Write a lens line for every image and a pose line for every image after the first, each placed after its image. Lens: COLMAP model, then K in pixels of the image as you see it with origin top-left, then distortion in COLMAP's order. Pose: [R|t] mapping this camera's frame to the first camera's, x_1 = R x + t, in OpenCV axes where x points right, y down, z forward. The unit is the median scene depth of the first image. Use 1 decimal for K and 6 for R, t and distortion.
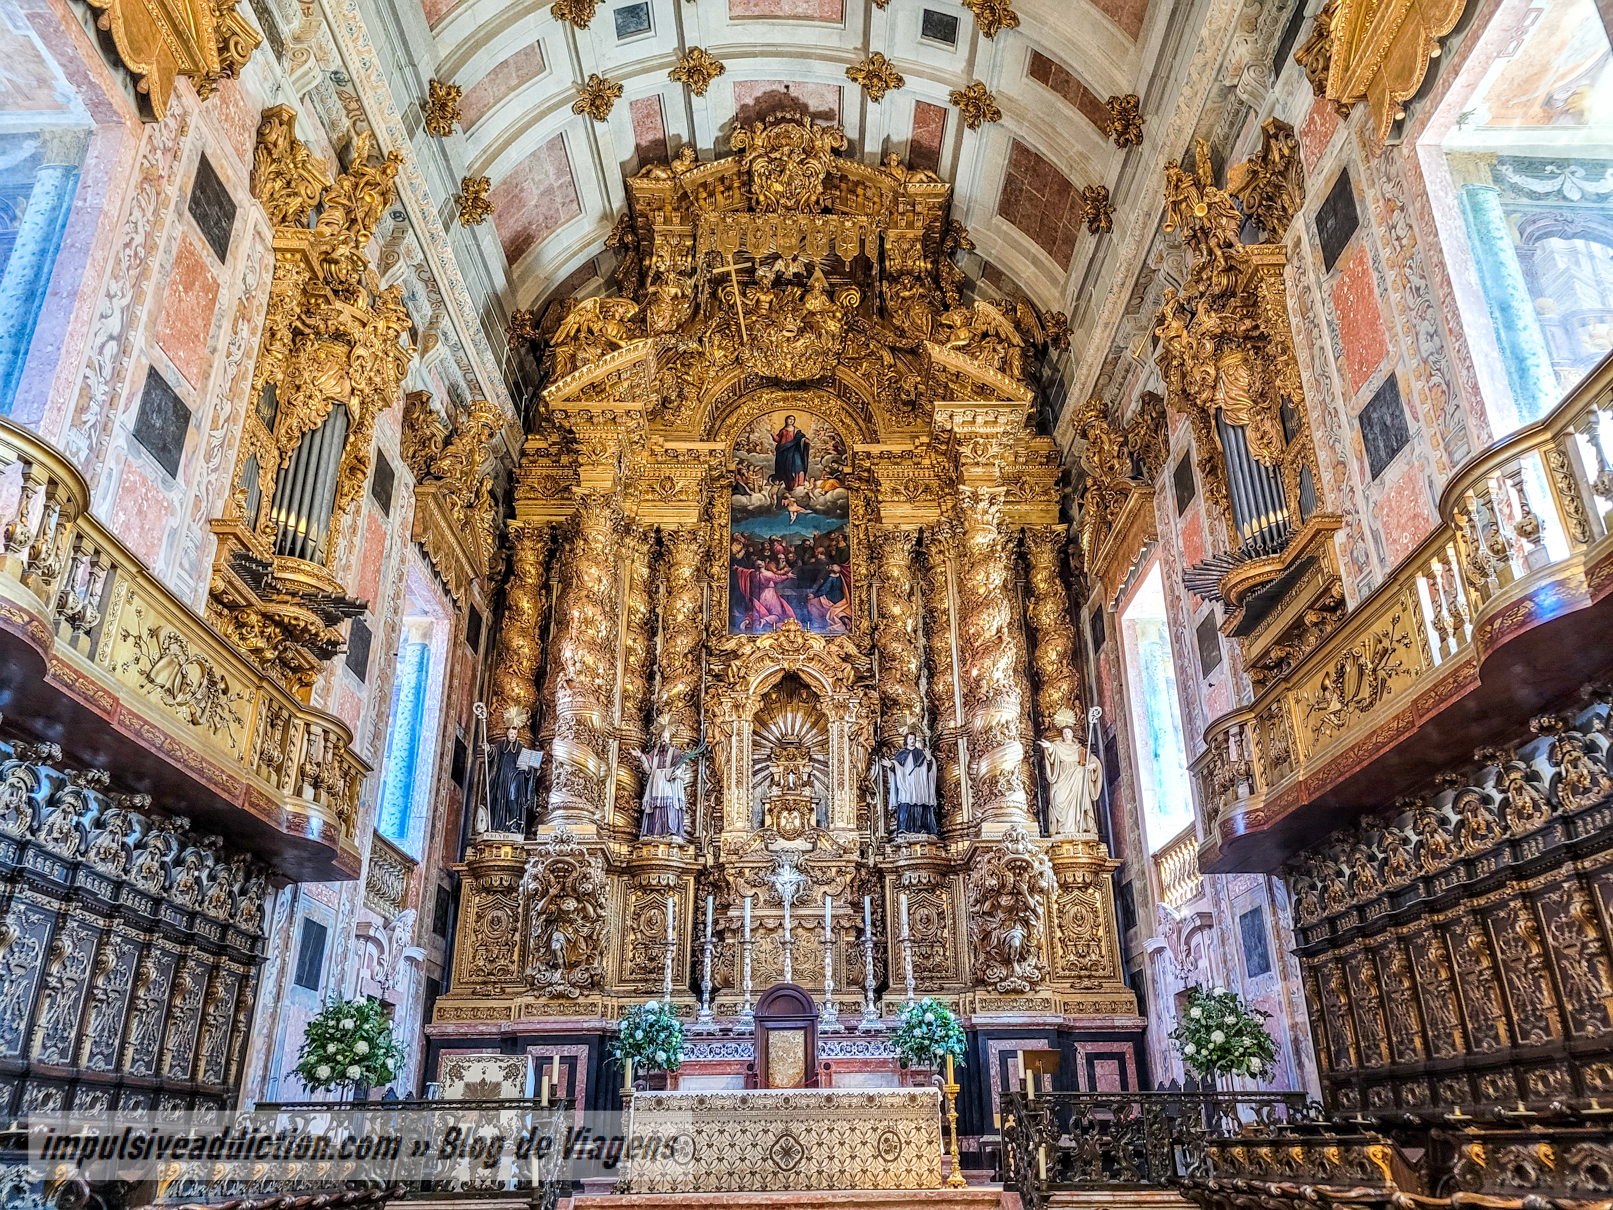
lens RADIAL K [[1212.2, 0, 834.3], [0, 1212.2, 608.6], [0, 0, 1]] dist [0.065330, -0.057536]
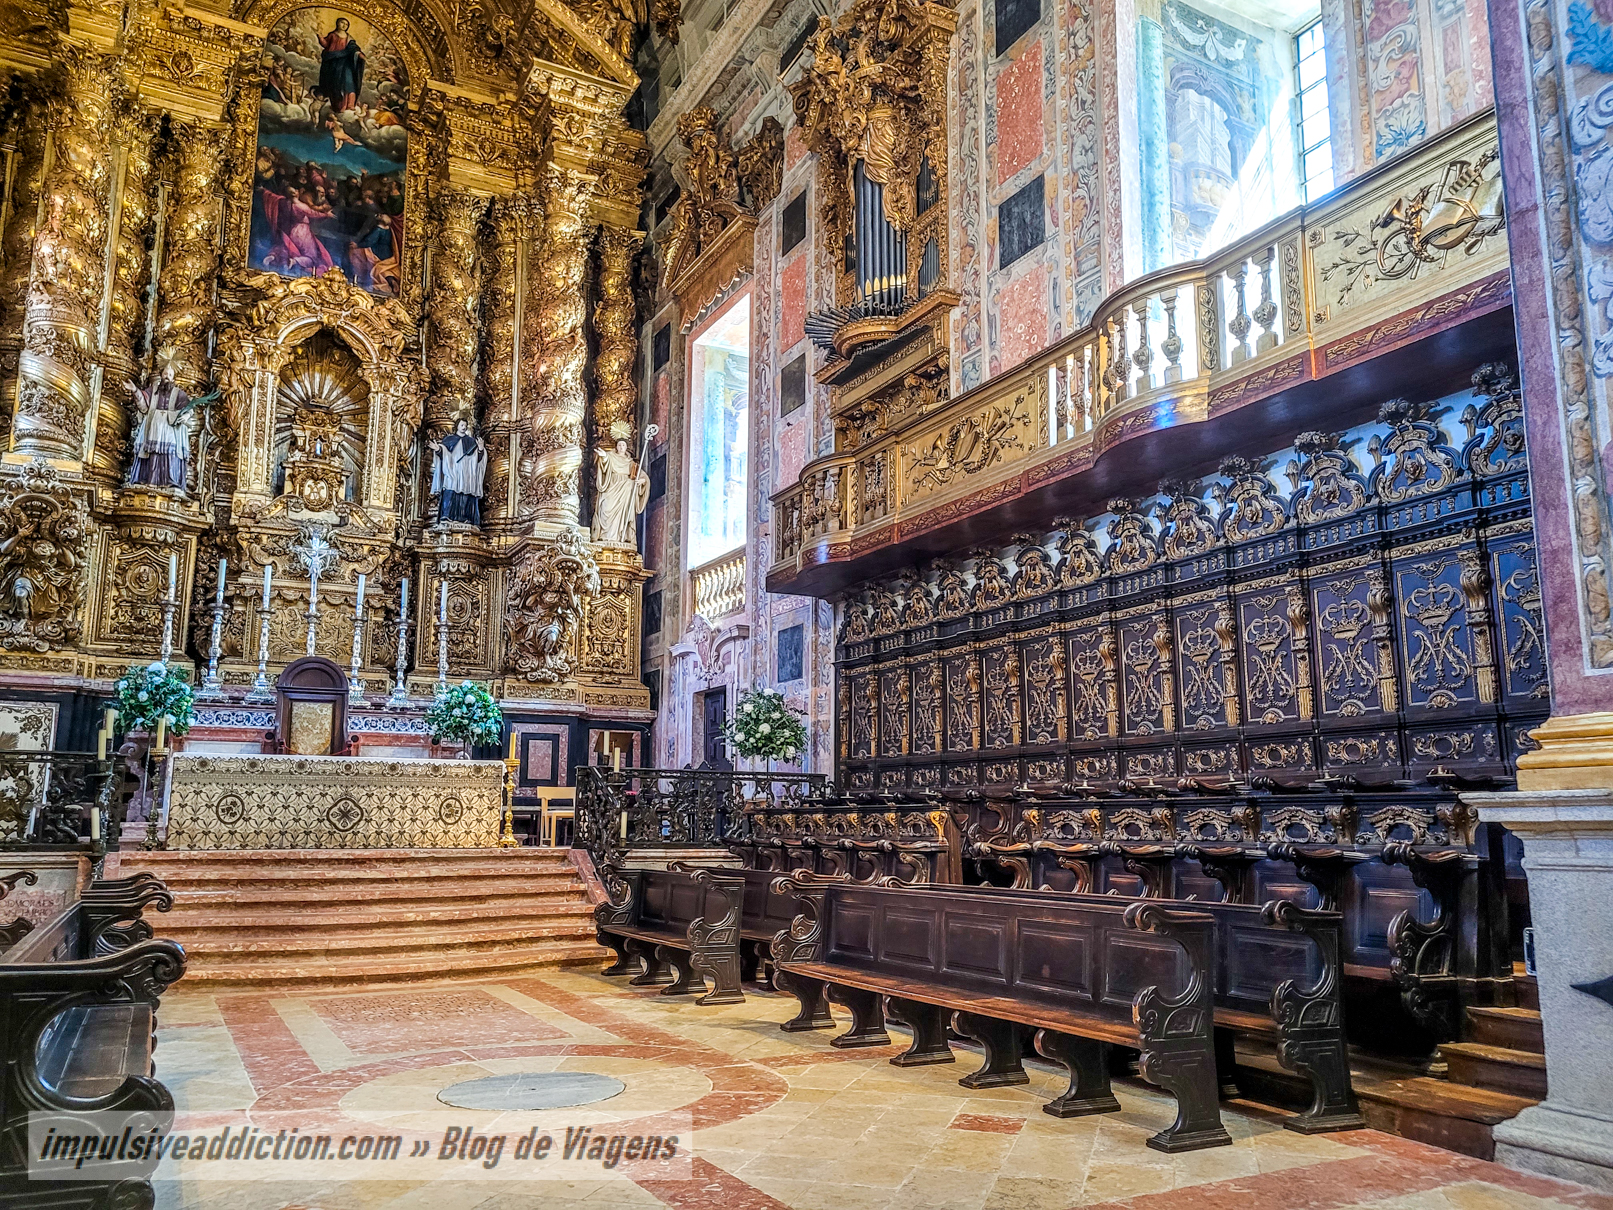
lens RADIAL K [[1212.2, 0, 826.6], [0, 1212.2, 628.4], [0, 0, 1]] dist [0.065330, -0.057536]
pose [[0.891472, 0.091644, 0.443710, -0.102018], [-0.199253, 0.958842, 0.202288, 0.009957], [-0.406910, -0.268745, 0.873041, 0.000360]]
